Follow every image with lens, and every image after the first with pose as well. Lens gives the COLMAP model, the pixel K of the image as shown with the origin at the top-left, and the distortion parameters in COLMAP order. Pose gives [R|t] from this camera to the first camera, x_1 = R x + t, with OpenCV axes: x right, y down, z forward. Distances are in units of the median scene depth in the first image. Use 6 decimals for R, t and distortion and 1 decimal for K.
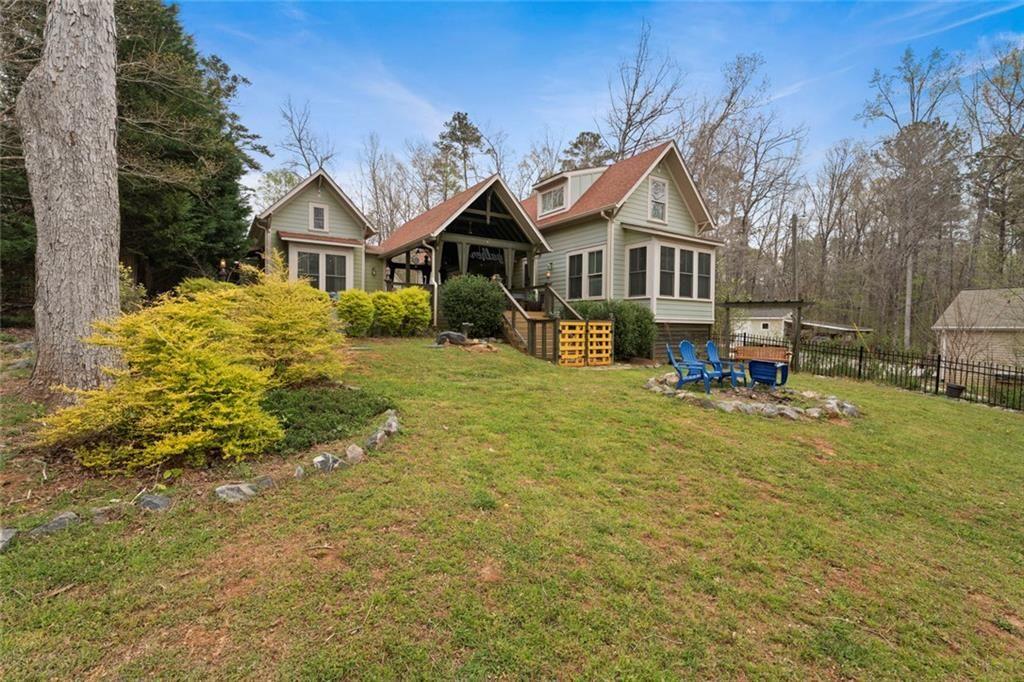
lens RADIAL K [[456.3, 0, 513.9], [0, 456.3, 337.2], [0, 0, 1]] dist [-0.001535, 0.000106]
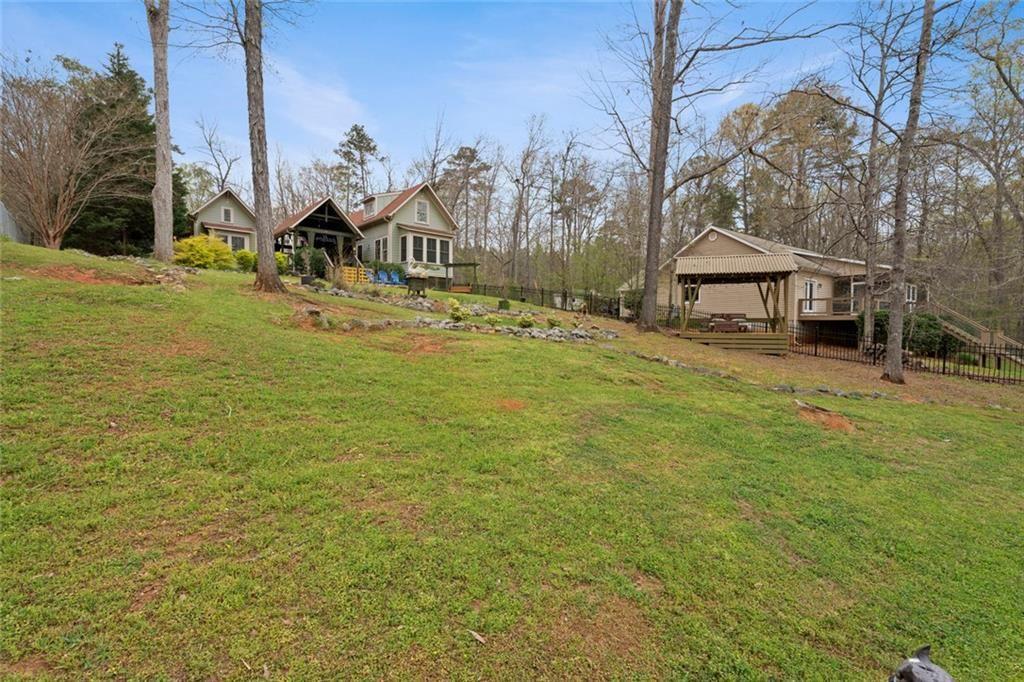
lens RADIAL K [[456.3, 0, 513.9], [0, 456.3, 337.2], [0, 0, 1]] dist [-0.001535, 0.000106]
pose [[0.988541, -0.007408, 0.150771, 0.399225], [0.006532, 0.999959, 0.006302, 0.205652], [-0.150812, -0.005245, 0.988549, -0.914718]]
